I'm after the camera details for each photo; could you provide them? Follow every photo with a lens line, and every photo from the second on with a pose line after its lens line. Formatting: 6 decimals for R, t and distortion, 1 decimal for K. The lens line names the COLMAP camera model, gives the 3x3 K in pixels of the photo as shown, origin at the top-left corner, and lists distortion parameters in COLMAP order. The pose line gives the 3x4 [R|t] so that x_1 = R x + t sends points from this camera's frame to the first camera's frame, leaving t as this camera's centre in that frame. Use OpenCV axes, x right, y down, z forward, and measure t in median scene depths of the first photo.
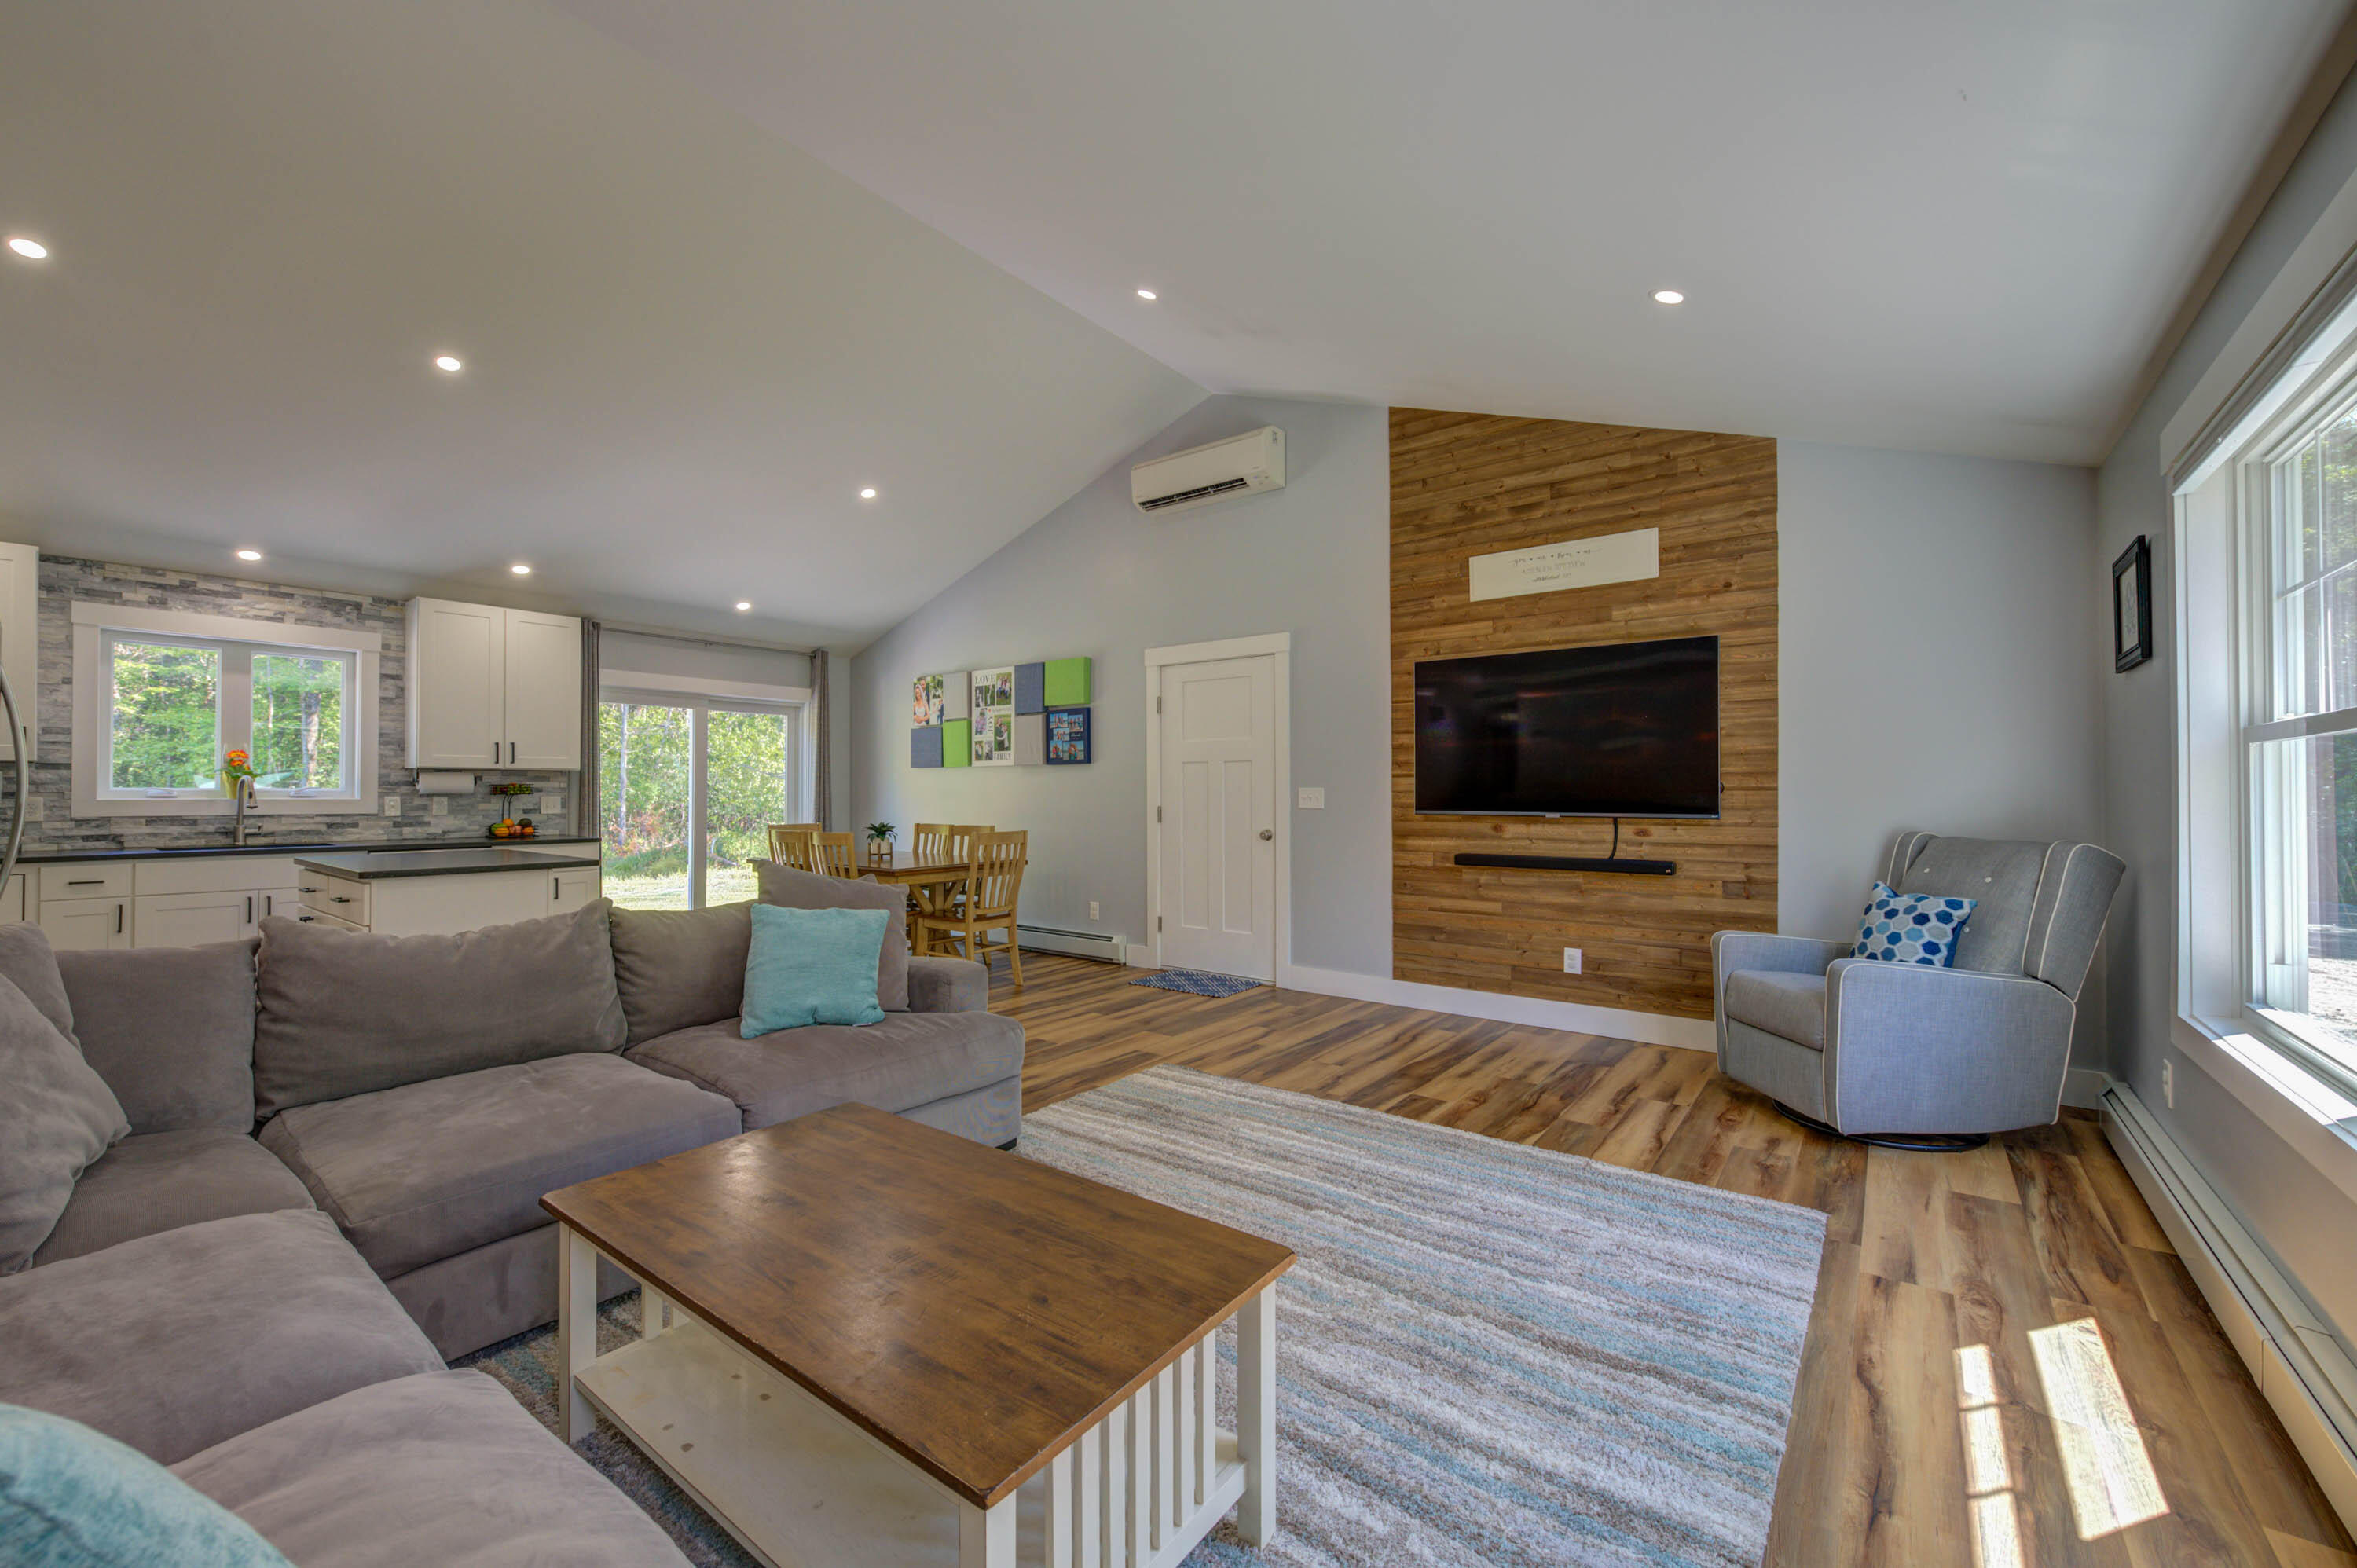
lens RADIAL K [[935.3, 0, 1178.5], [0, 935.3, 784.0], [0, 0, 1]] dist [-0.000413, -0.002382]
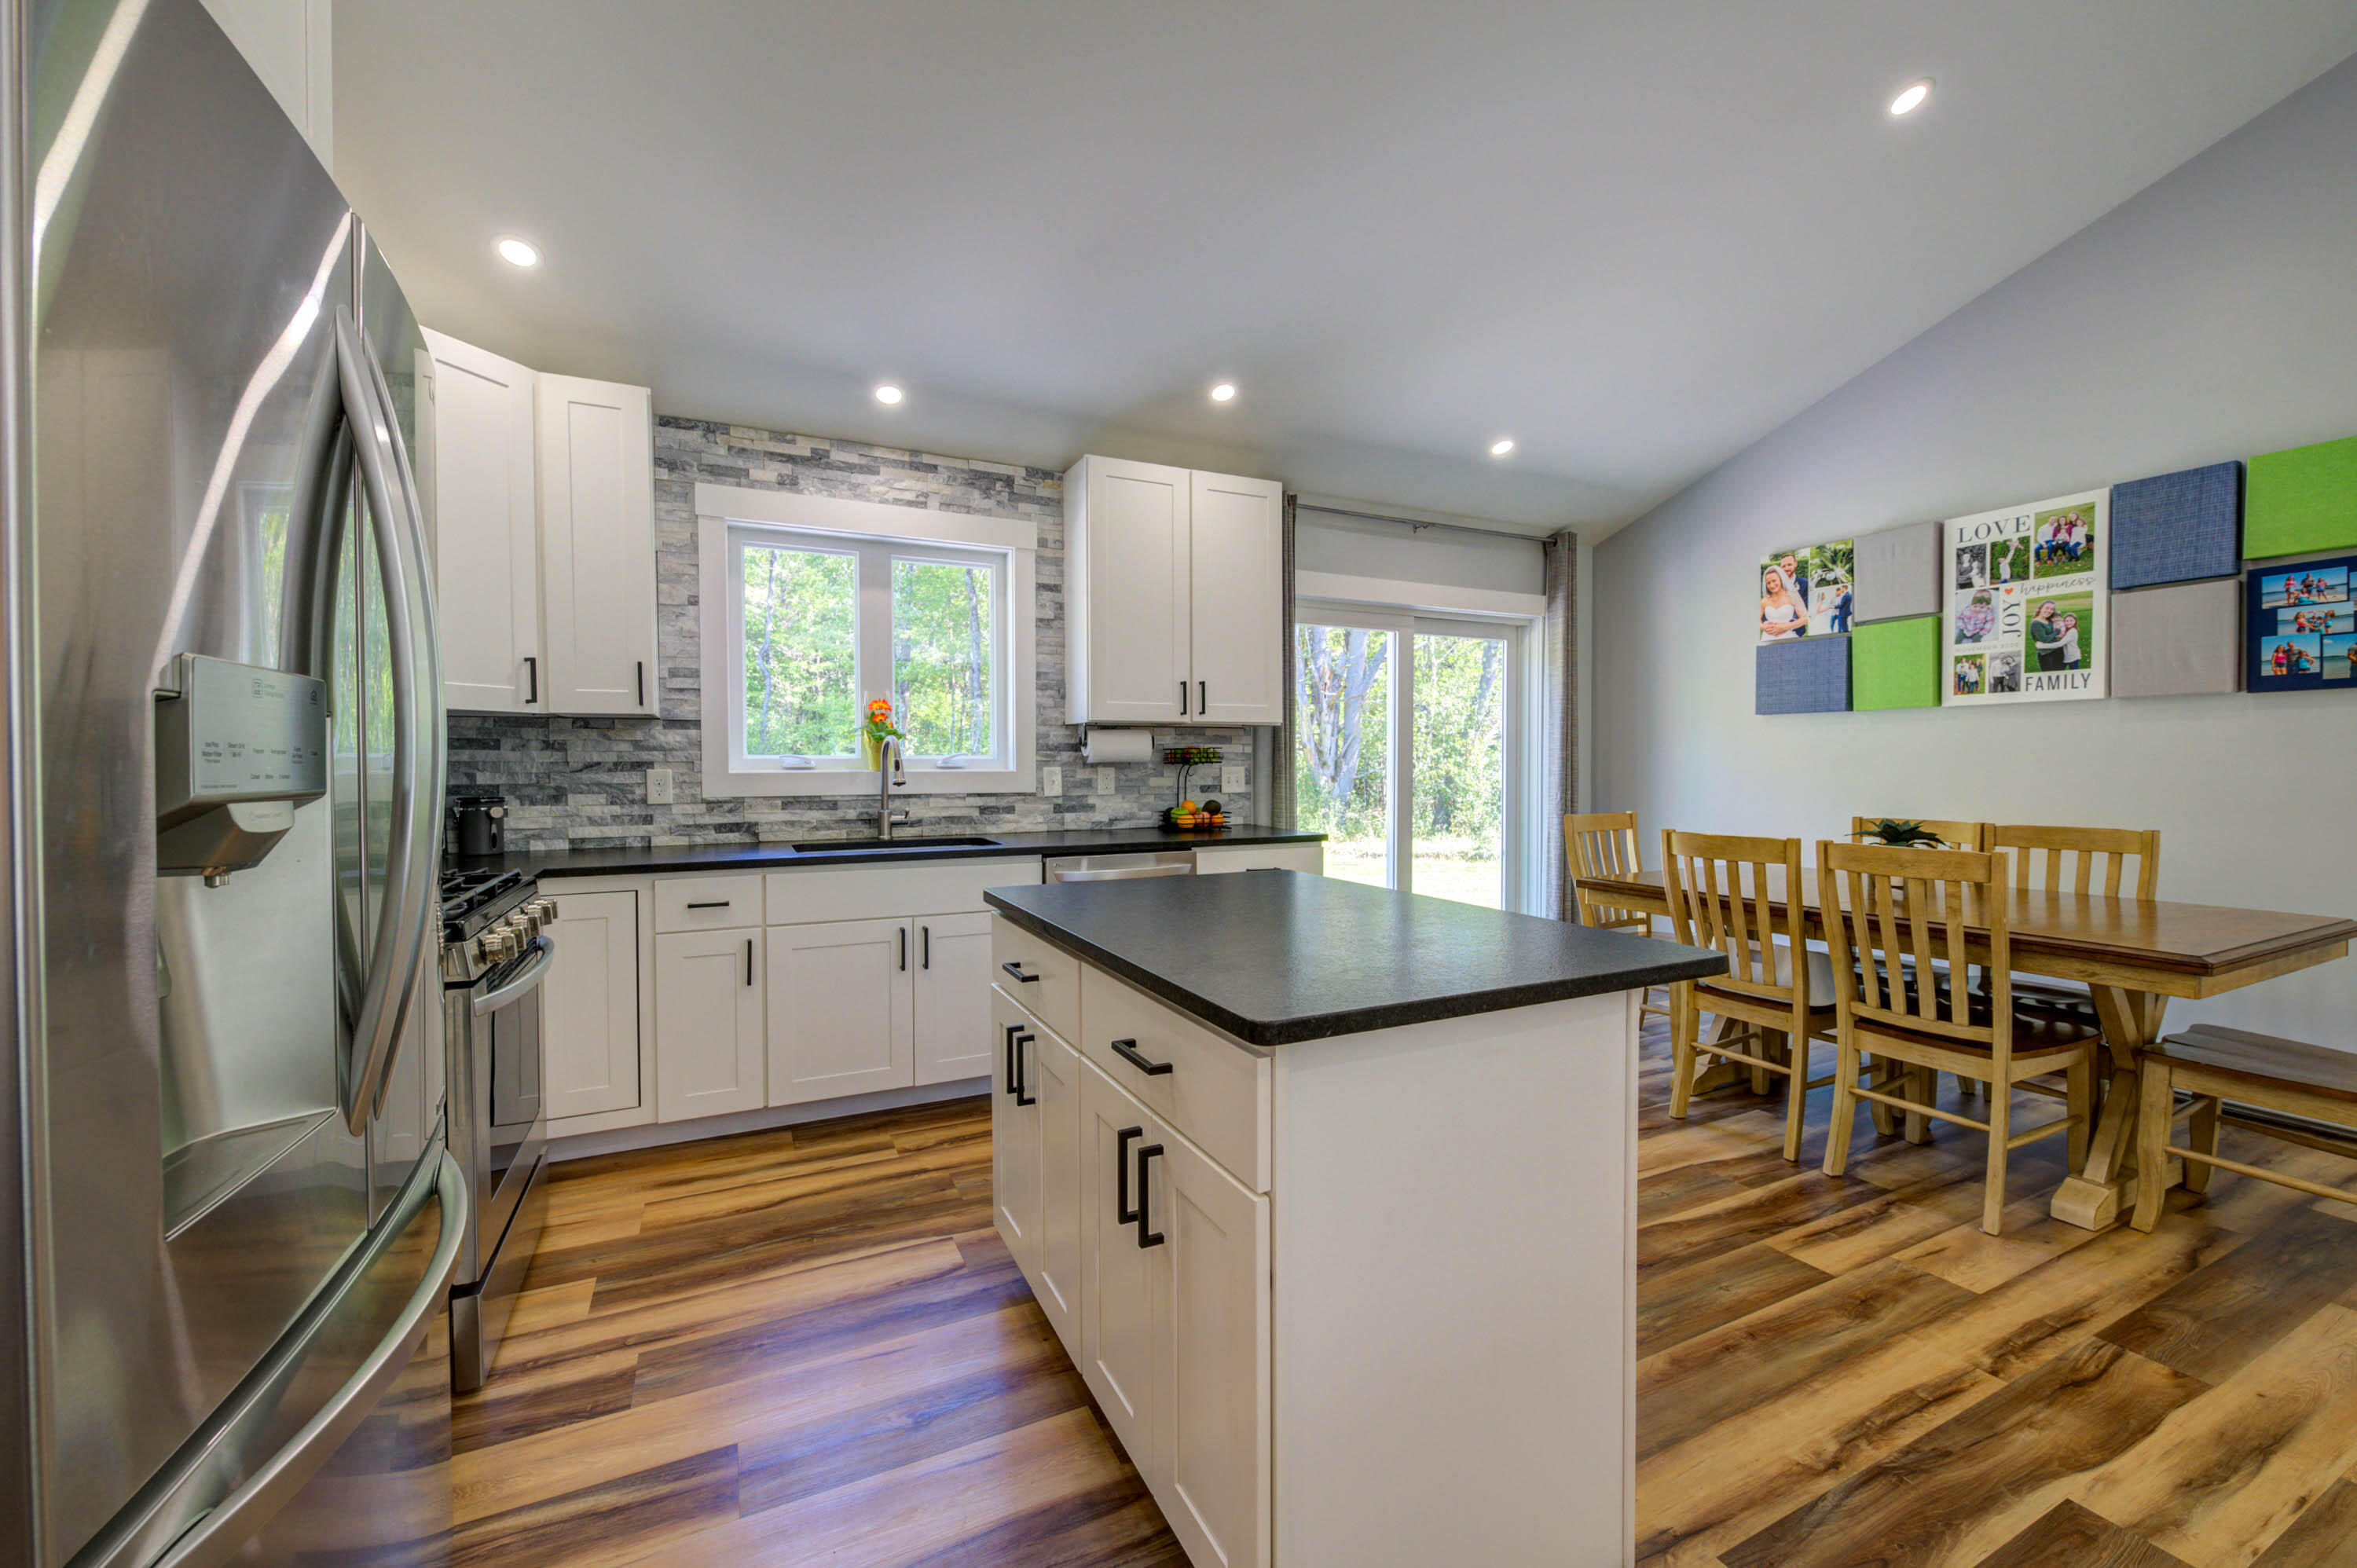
lens RADIAL K [[935.3, 0, 1178.5], [0, 935.3, 784.0], [0, 0, 1]] dist [-0.000413, -0.002382]
pose [[0.895902, 0.005978, -0.444211, -0.461702], [0.008421, 0.999501, 0.030436, 0.005984], [0.444172, -0.031009, 0.895405, 0.438123]]
